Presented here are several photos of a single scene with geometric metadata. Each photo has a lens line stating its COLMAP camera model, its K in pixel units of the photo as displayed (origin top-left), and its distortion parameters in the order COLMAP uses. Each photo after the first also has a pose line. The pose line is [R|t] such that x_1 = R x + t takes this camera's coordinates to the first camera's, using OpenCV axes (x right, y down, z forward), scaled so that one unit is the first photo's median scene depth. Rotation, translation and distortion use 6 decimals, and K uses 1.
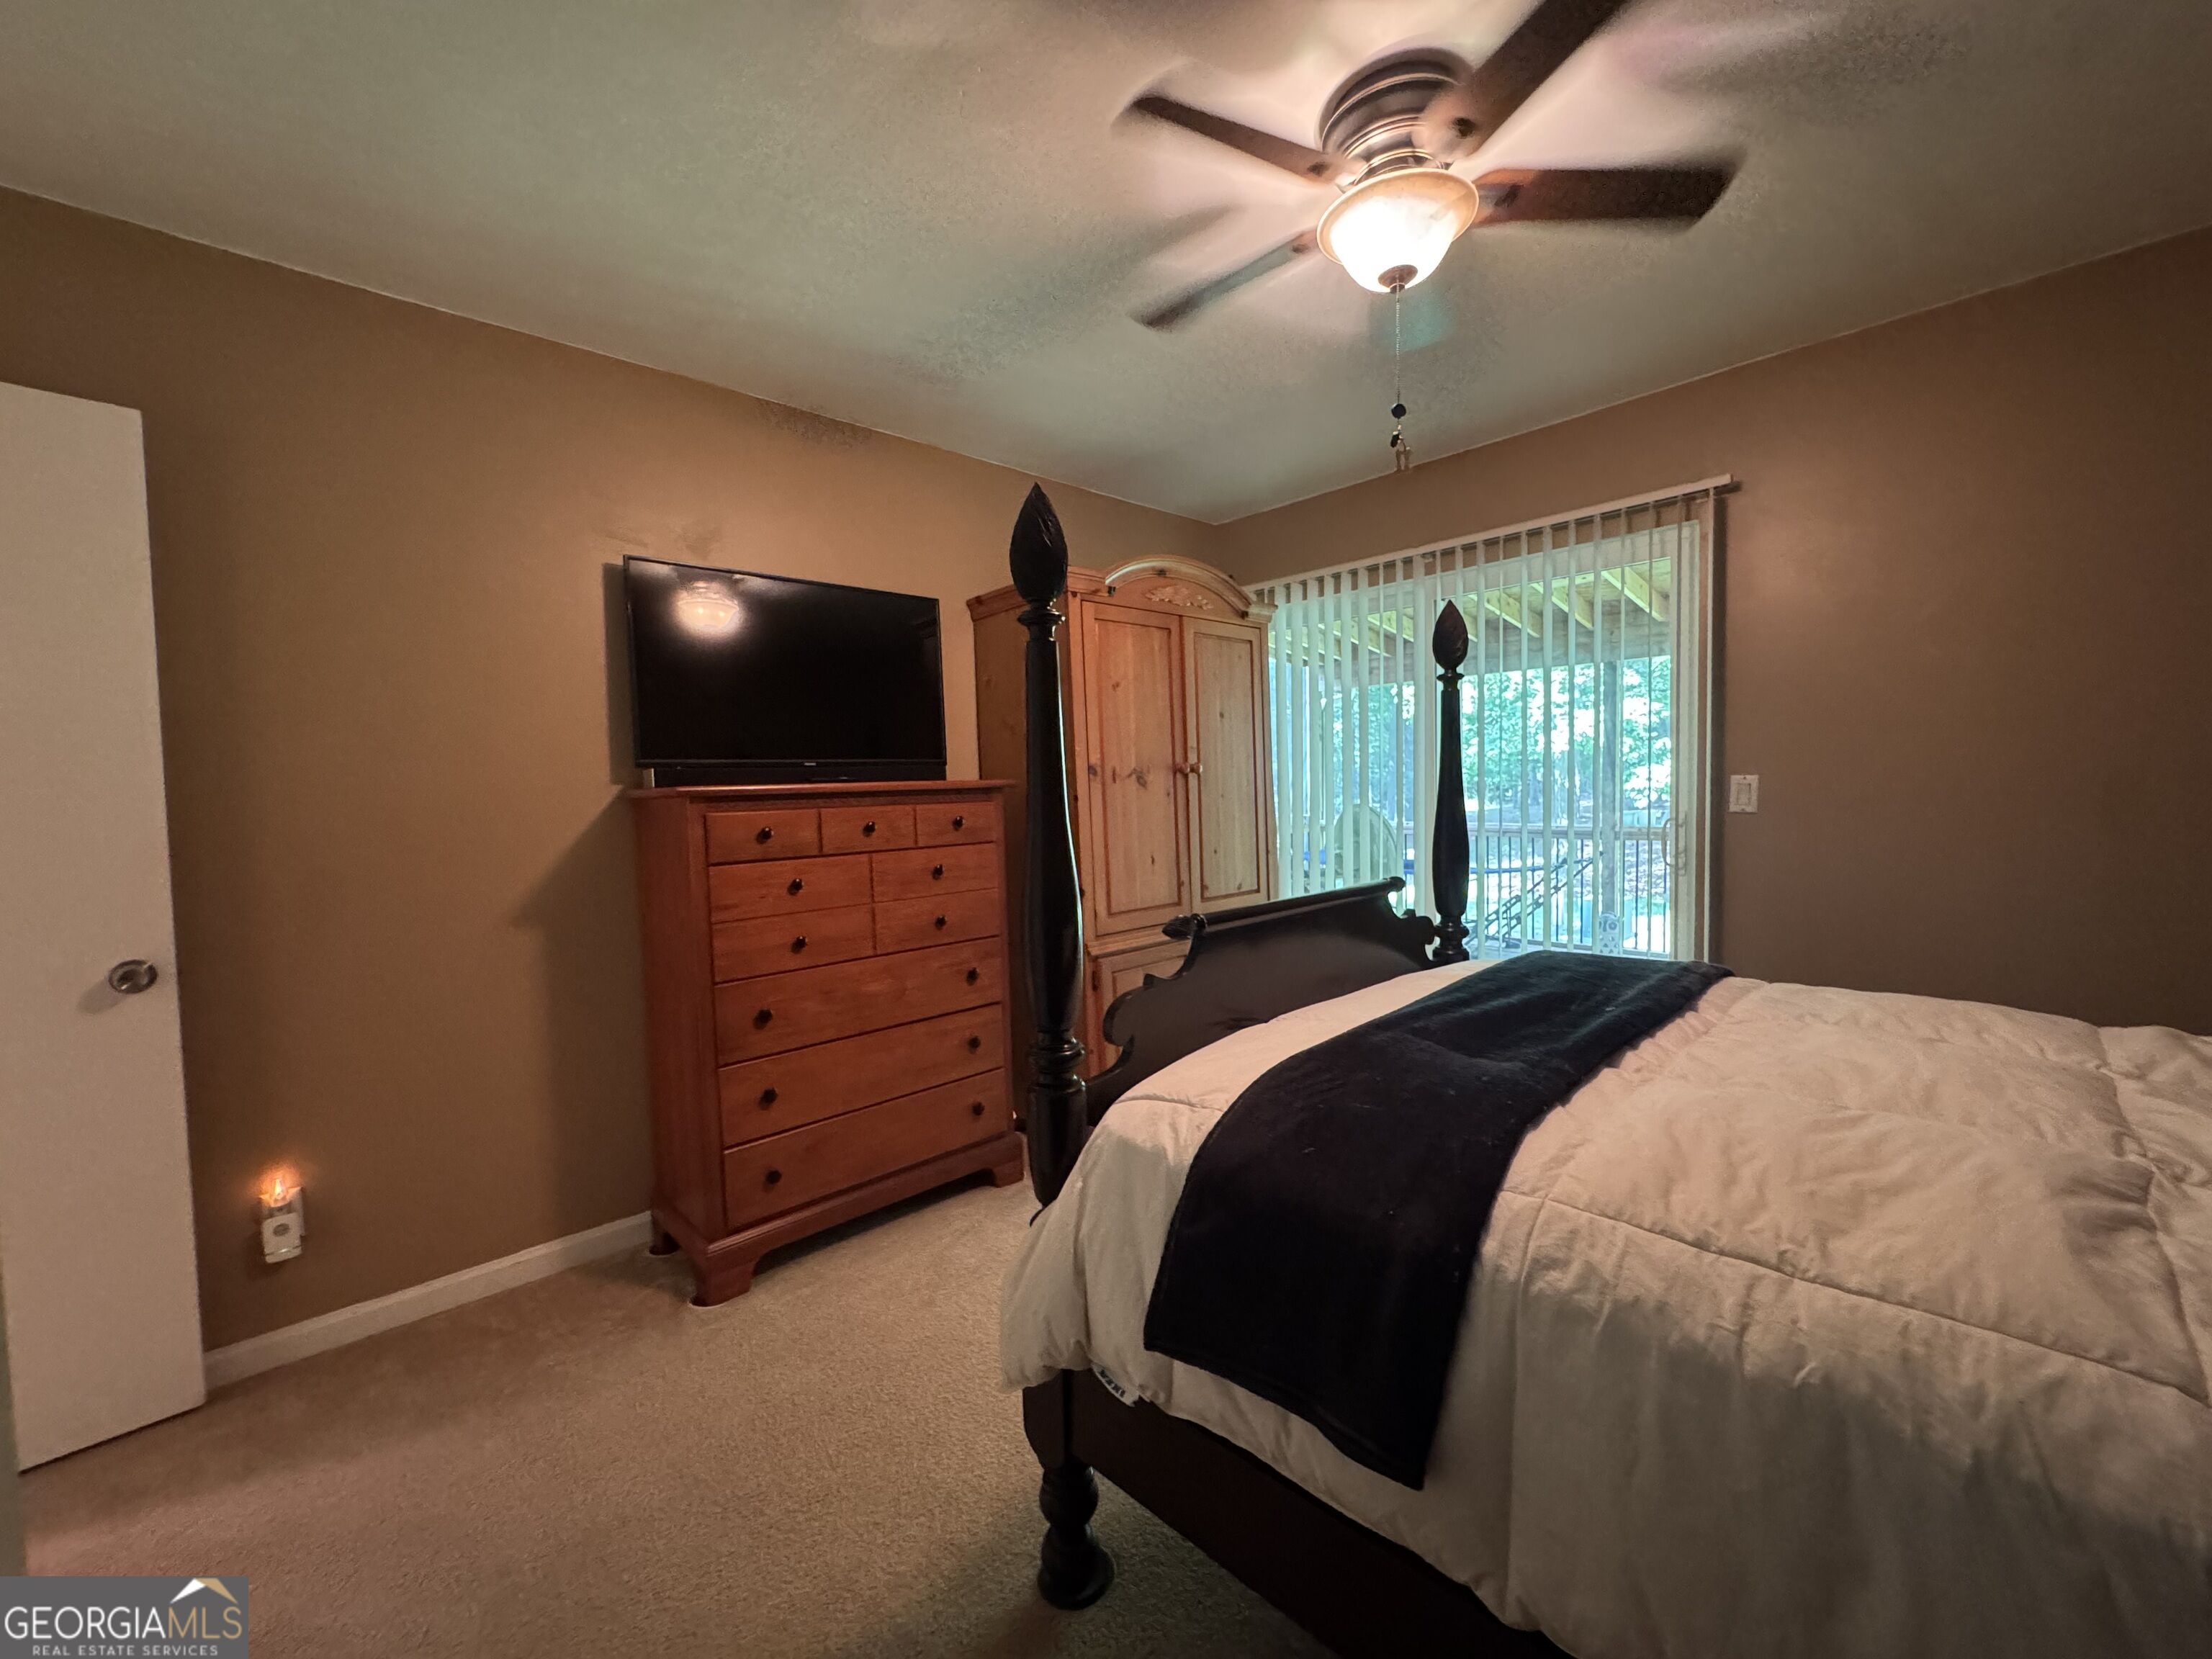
lens RADIAL K [[885.2, 0, 1108.2], [0, 885.2, 835.3], [0, 0, 1]] dist [-0.000164, -0.000013]
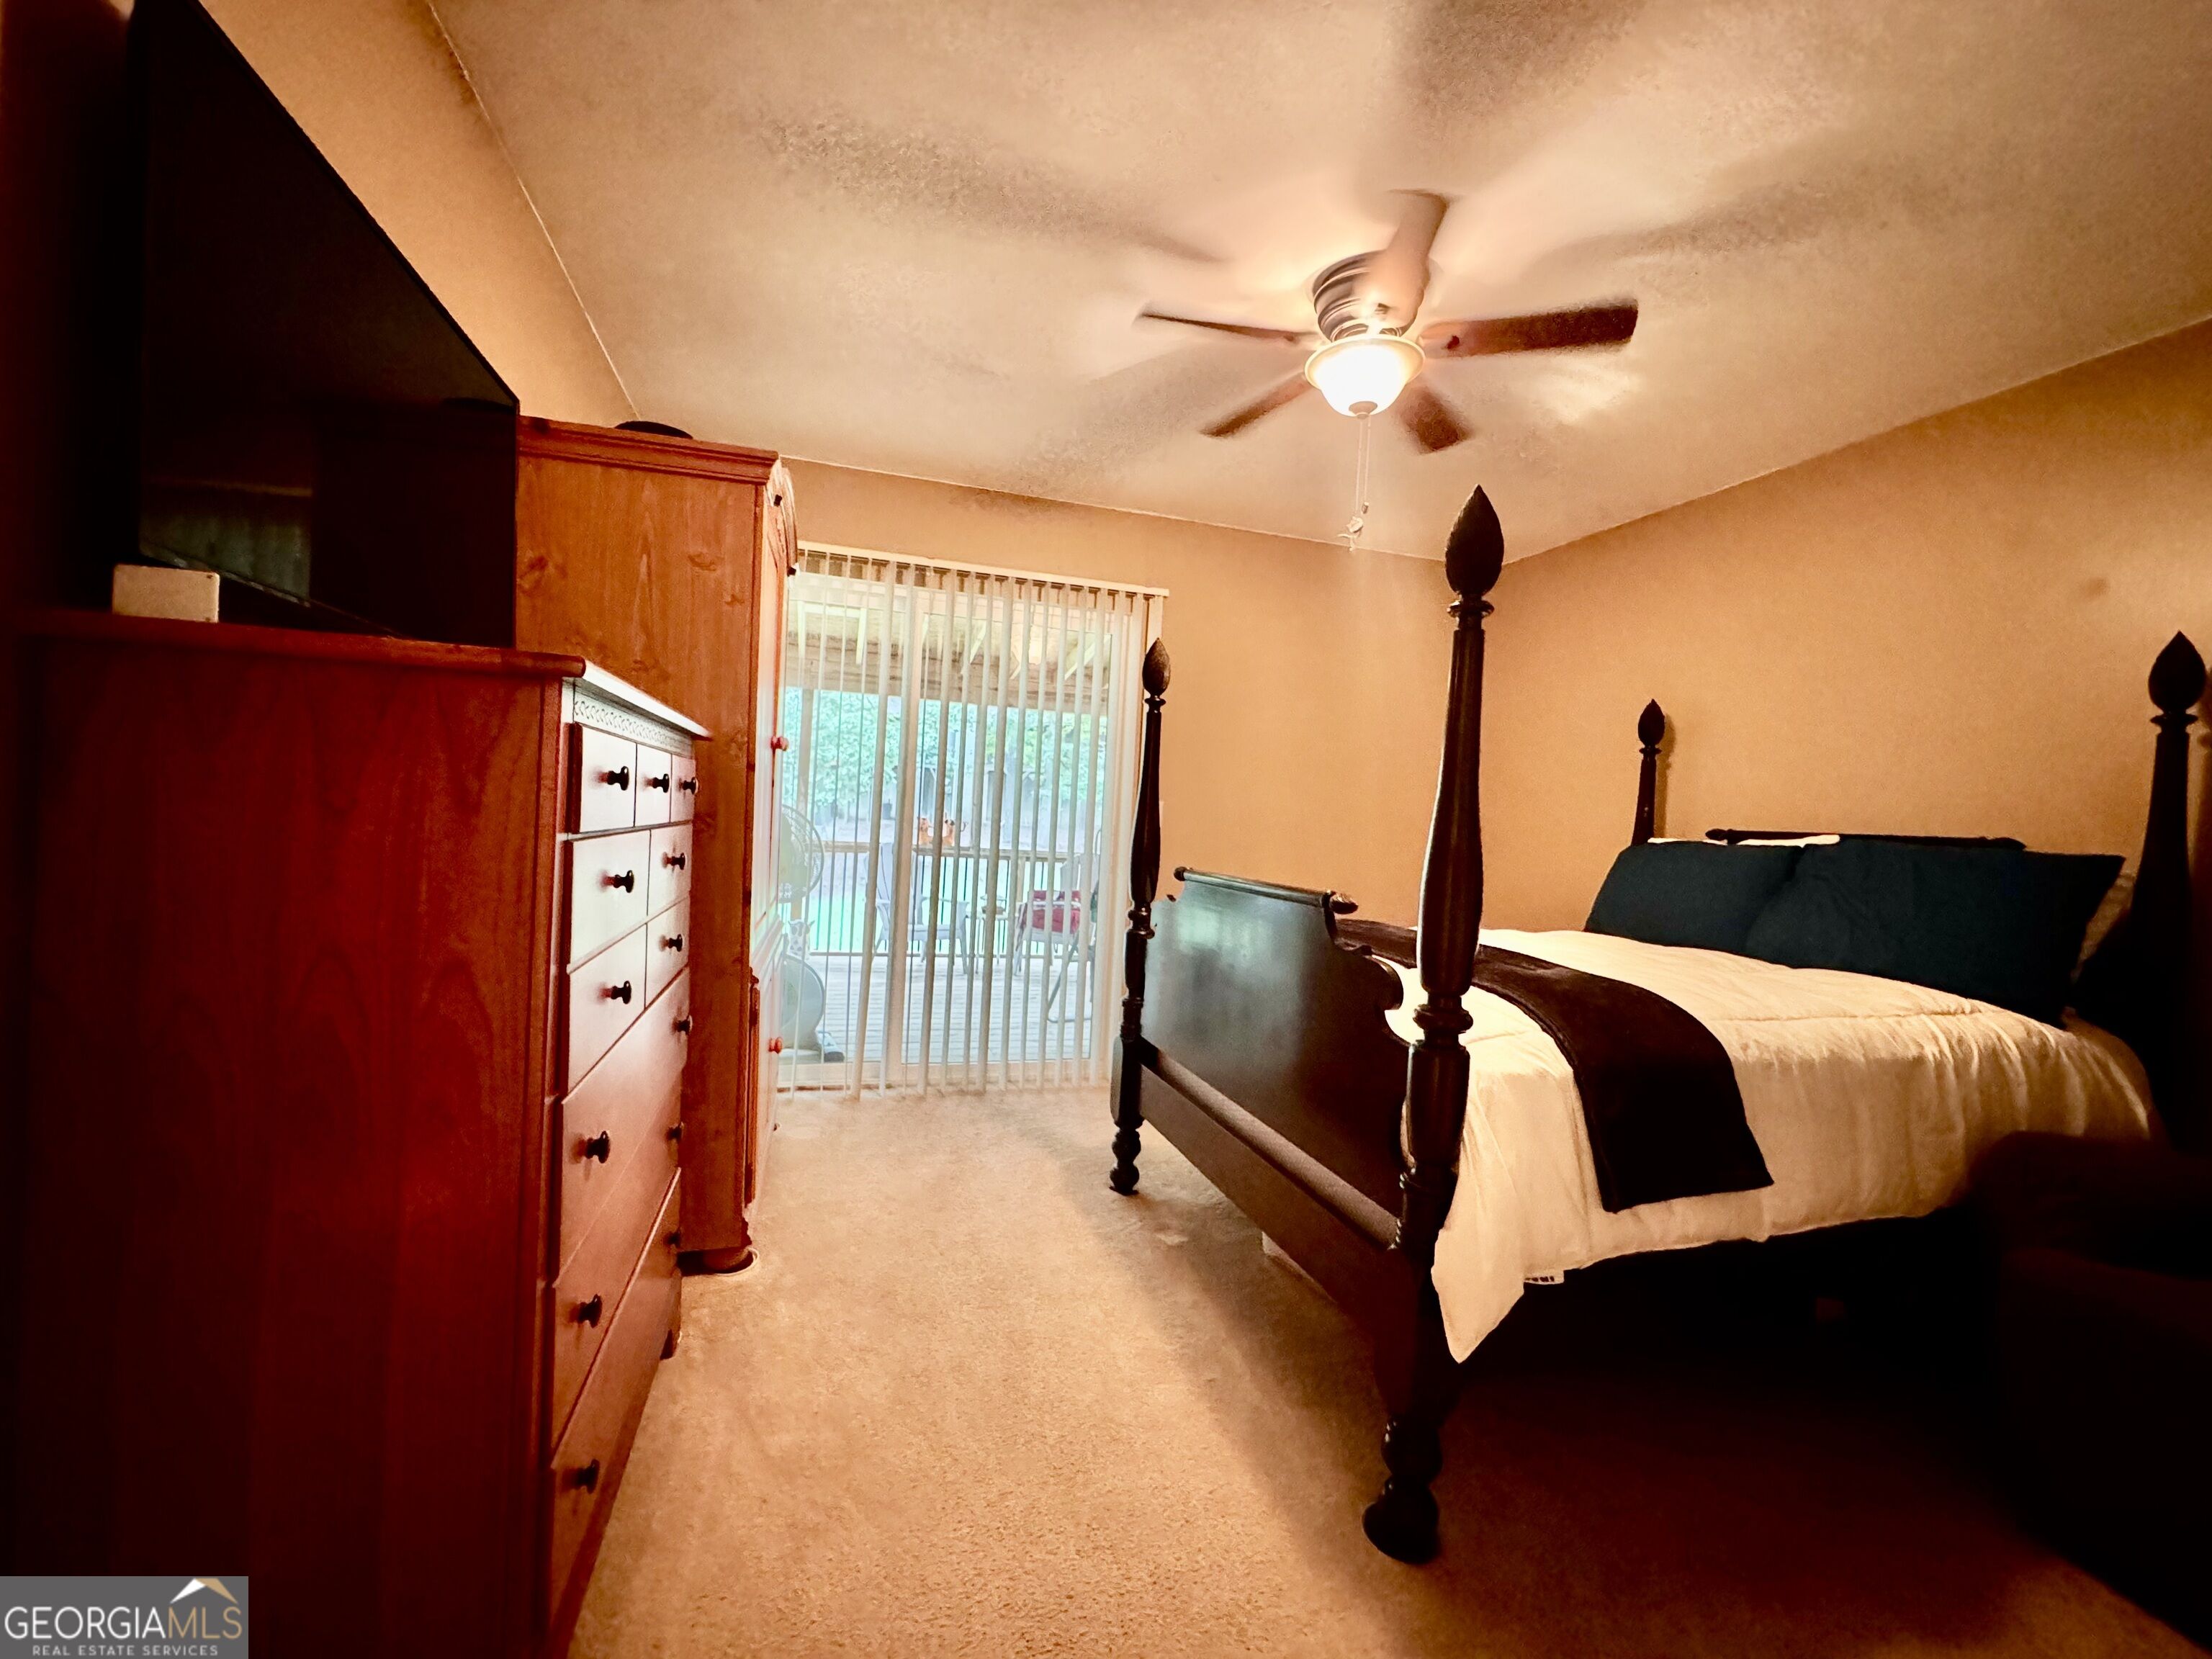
lens RADIAL K [[885.2, 0, 1110.3], [0, 885.2, 837.7], [0, 0, 1]] dist [-0.000164, -0.000013]
pose [[0.437201, 0.031699, 0.898805, -0.703606], [-0.015928, 0.999495, -0.027502, 0.038066], [-0.899223, -0.002292, 0.437485, 0.529403]]
